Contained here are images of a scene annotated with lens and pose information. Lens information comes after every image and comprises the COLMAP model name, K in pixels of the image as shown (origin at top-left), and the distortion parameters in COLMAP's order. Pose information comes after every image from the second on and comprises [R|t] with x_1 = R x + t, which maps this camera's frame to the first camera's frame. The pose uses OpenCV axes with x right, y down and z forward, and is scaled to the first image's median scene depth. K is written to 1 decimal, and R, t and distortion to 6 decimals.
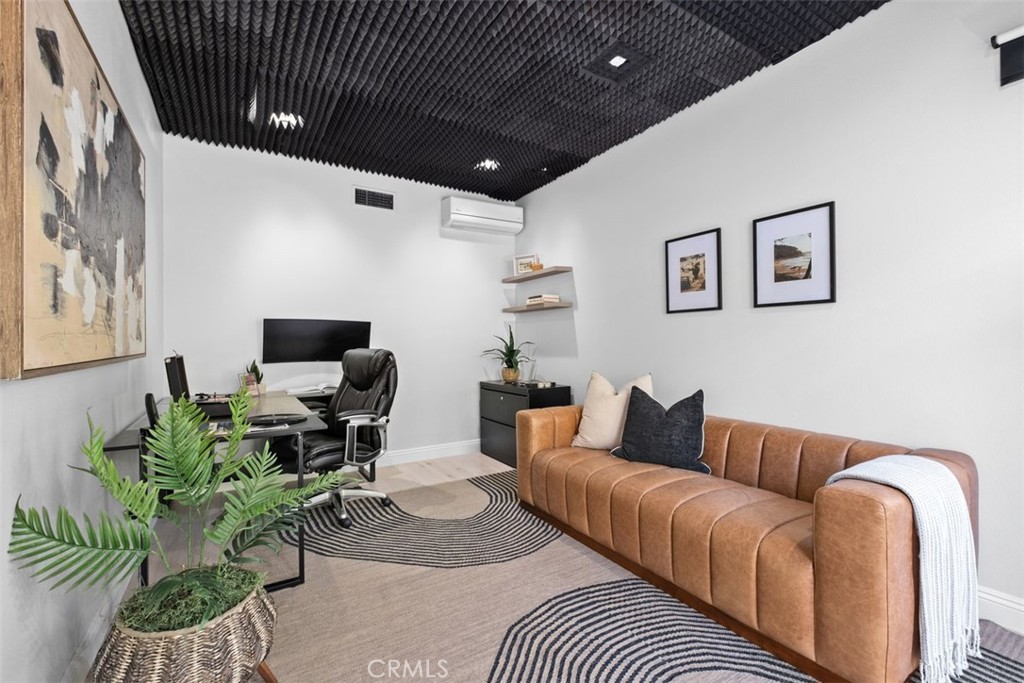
lens RADIAL K [[448.4, 0, 517.4], [0, 448.4, 340.7], [0, 0, 1]] dist [0.006167, -0.005989]
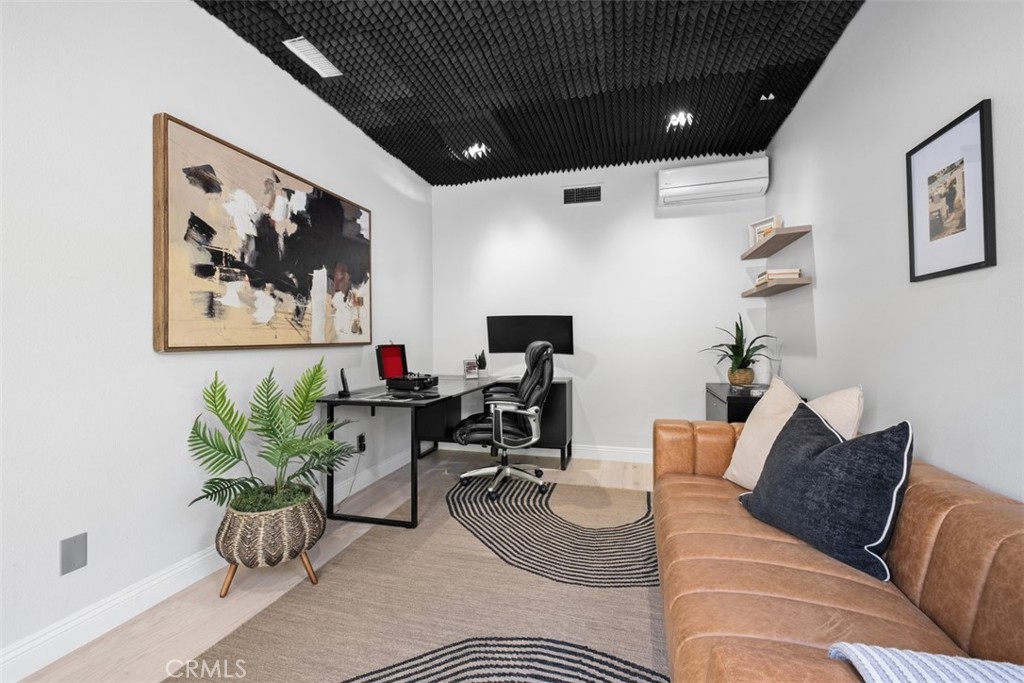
lens RADIAL K [[448.4, 0, 508.6], [0, 448.4, 338.4], [0, 0, 1]] dist [0.006167, -0.005989]
pose [[0.661240, 0.002551, -0.750170, 0.486488], [0.001239, 0.999989, 0.004492, 0.007159], [0.750173, -0.003900, 0.661230, 0.293075]]
